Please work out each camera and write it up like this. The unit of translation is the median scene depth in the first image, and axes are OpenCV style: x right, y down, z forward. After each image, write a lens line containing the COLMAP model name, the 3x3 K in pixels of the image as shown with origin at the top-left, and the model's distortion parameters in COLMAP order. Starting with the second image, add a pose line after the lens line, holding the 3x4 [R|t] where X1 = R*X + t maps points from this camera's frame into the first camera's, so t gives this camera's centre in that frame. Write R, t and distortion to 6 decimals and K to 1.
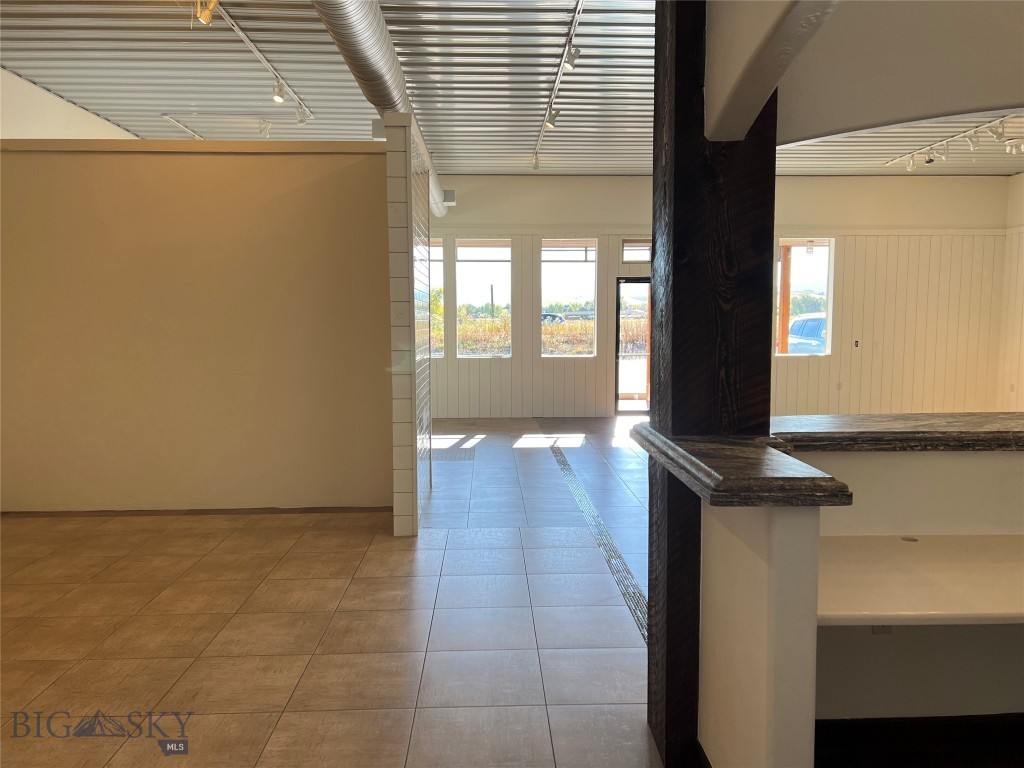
lens RADIAL K [[761.2, 0, 514.8], [0, 761.2, 381.8], [0, 0, 1]] dist [0.048122, -0.050556]
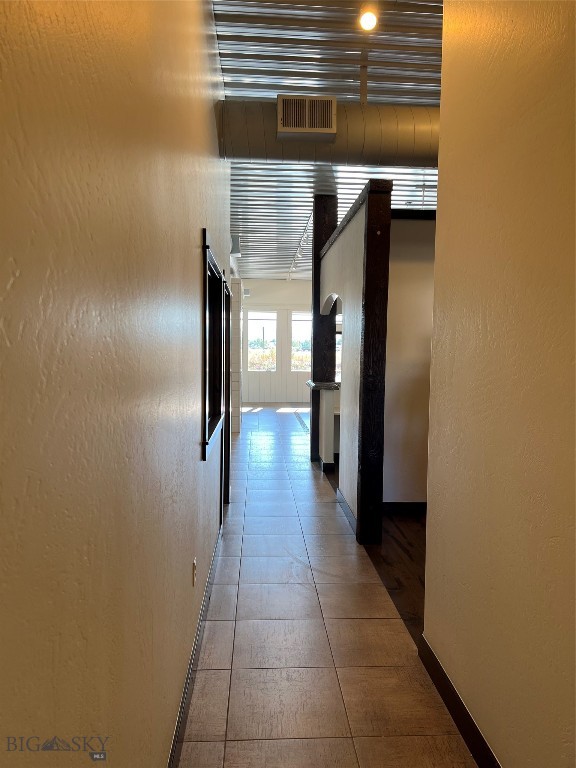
lens RADIAL K [[570.9, 0, 289.1], [0, 570.9, 381.8], [0, 0, 1]] dist [0.048122, -0.050556]
pose [[0.999767, 0.011245, 0.018406, 0.011947], [-0.010756, 0.999592, -0.026474, 0.152114], [-0.018696, 0.026270, 0.999480, -2.131709]]
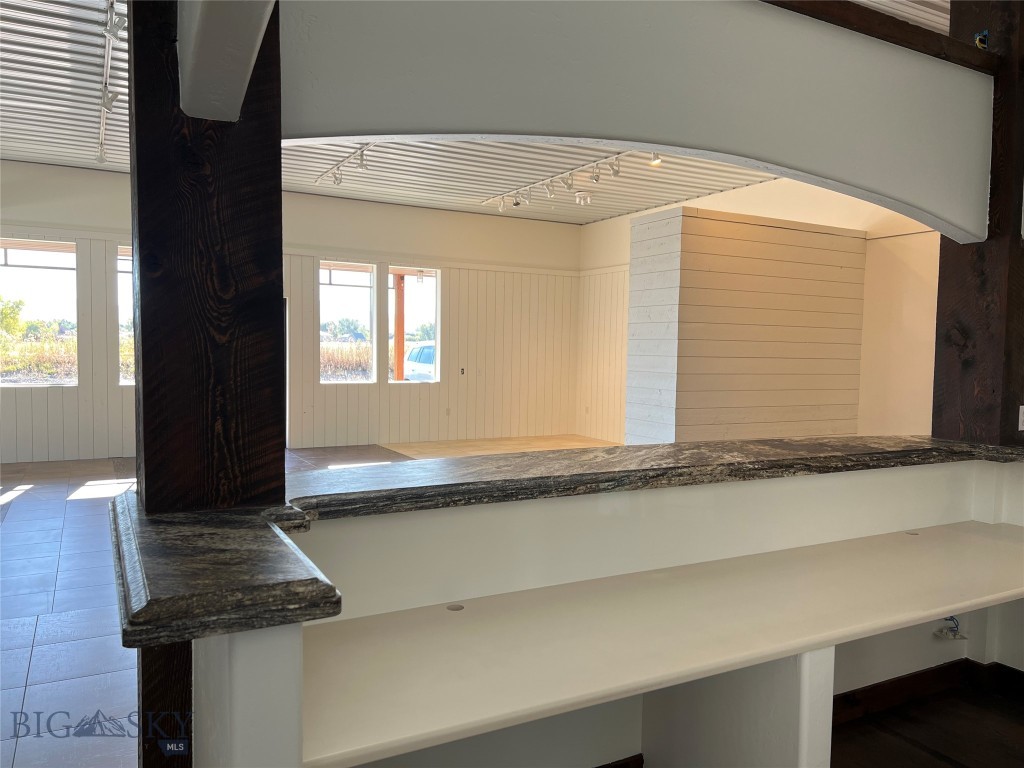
lens RADIAL K [[761.2, 0, 514.8], [0, 761.2, 381.8], [0, 0, 1]] dist [0.048122, -0.050556]
pose [[0.891898, -0.004830, 0.452212, 0.182063], [0.018806, 0.999474, -0.026415, -0.028237], [-0.451846, 0.032064, 0.891519, 0.183832]]
